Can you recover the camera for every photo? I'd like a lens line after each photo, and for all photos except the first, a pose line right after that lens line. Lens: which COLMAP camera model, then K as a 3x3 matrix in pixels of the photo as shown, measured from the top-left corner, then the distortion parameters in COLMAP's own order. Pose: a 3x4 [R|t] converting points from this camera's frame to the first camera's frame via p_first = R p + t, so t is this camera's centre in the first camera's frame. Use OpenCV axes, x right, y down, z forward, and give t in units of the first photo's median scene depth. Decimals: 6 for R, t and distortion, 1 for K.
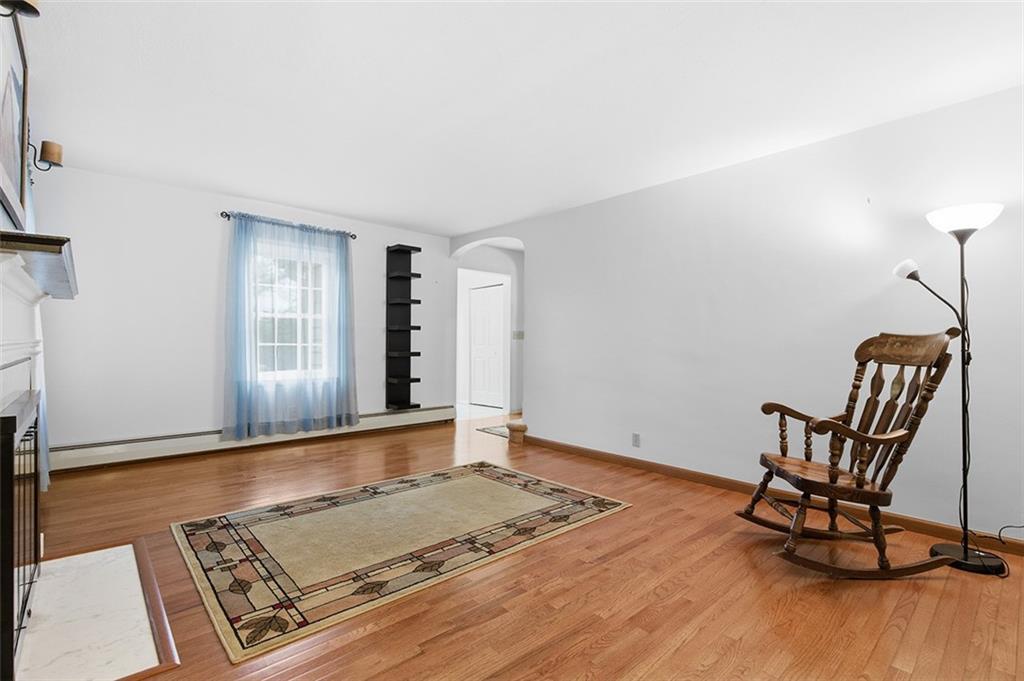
lens RADIAL K [[469.8, 0, 512.4], [0, 469.8, 336.4], [0, 0, 1]] dist [0.001768, 0.000357]
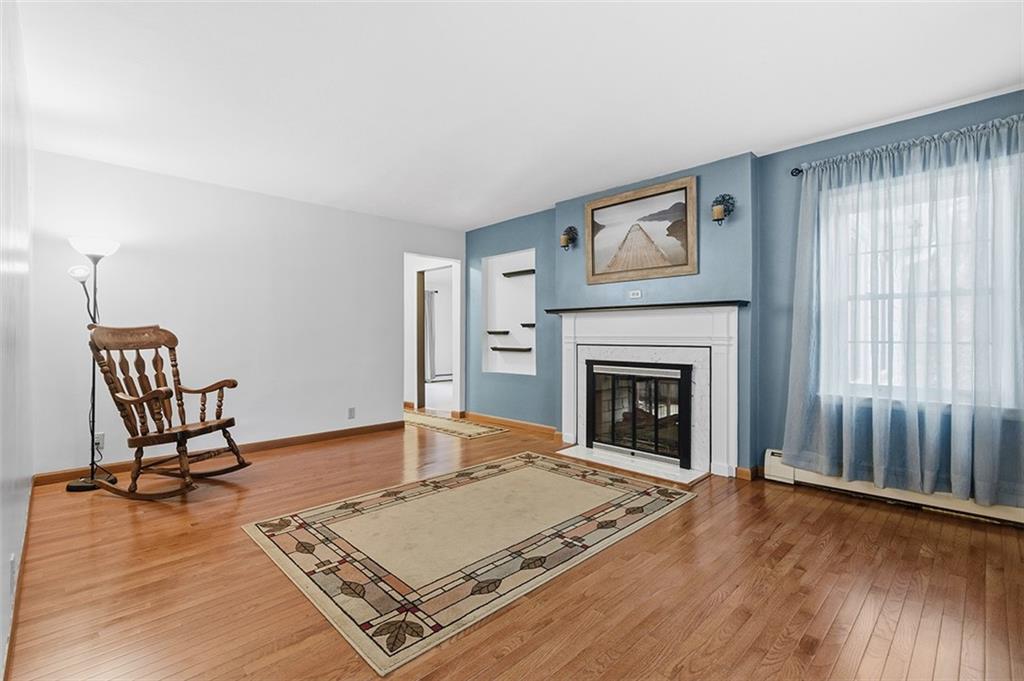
lens RADIAL K [[469.8, 0, 512.4], [0, 469.8, 336.4], [0, 0, 1]] dist [0.001768, 0.000357]
pose [[-0.999299, -0.004060, -0.037211, -0.243352], [-0.003776, 0.999963, -0.007718, 0.024276], [0.037241, -0.007572, -0.999278, 2.283024]]
